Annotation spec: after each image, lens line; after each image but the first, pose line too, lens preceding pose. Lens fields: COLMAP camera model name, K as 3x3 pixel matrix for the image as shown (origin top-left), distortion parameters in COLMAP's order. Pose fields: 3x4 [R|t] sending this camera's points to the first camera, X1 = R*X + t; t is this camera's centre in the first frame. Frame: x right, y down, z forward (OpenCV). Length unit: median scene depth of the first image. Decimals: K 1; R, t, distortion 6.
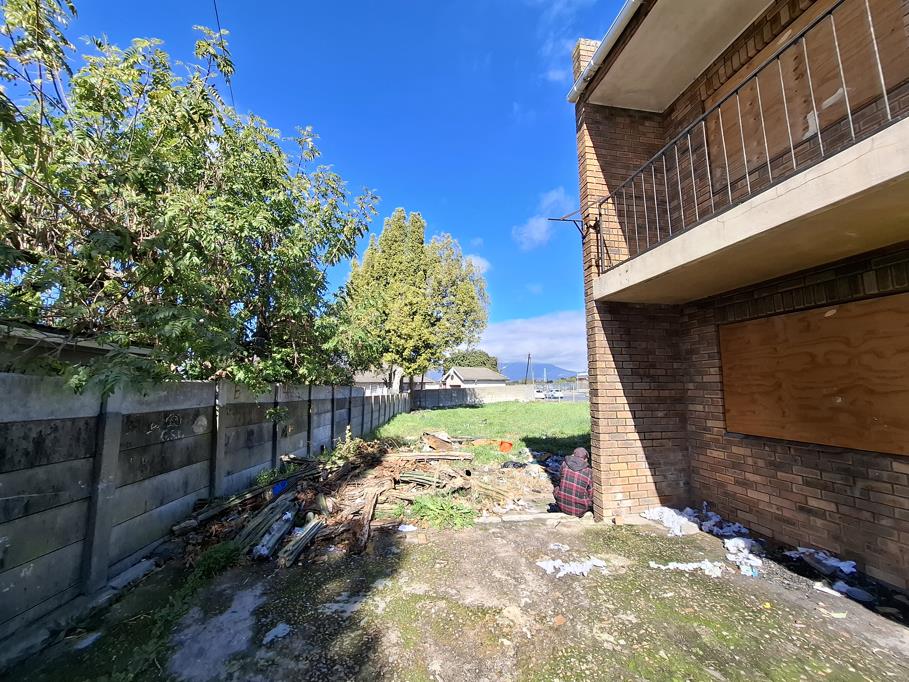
lens RADIAL K [[359.8, 0, 455.1], [0, 359.8, 340.0], [0, 0, 1]] dist [-0.003098, -0.000463]
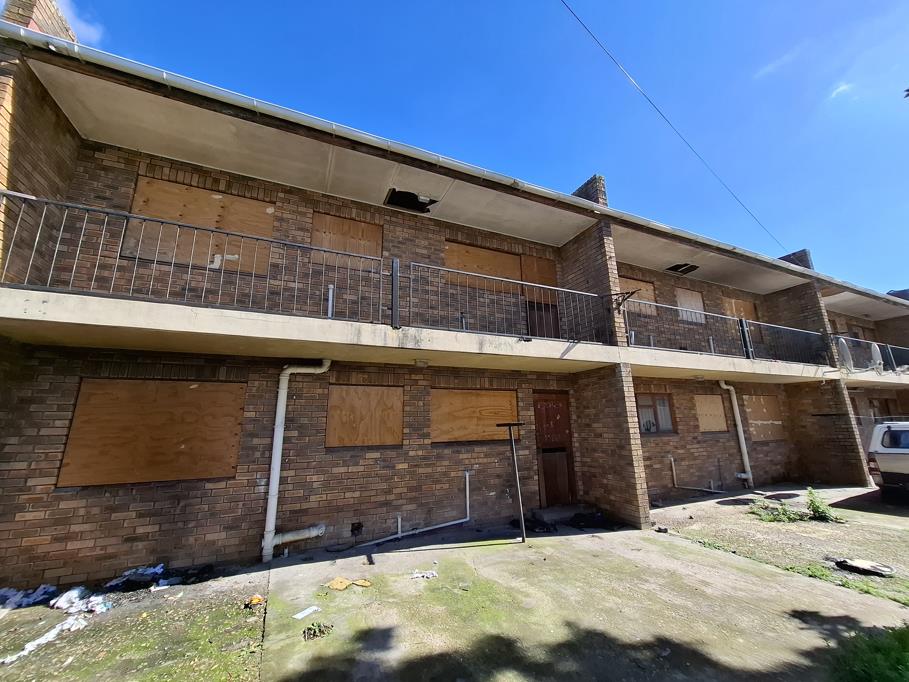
lens RADIAL K [[359.8, 0, 456.3], [0, 359.8, 340.6], [0, 0, 1]] dist [-0.003098, -0.000463]
pose [[-0.233368, 0.234654, 0.943651, -0.666910], [-0.102345, 0.959129, -0.263813, 0.024781], [-0.966987, -0.158144, -0.199815, 0.278026]]
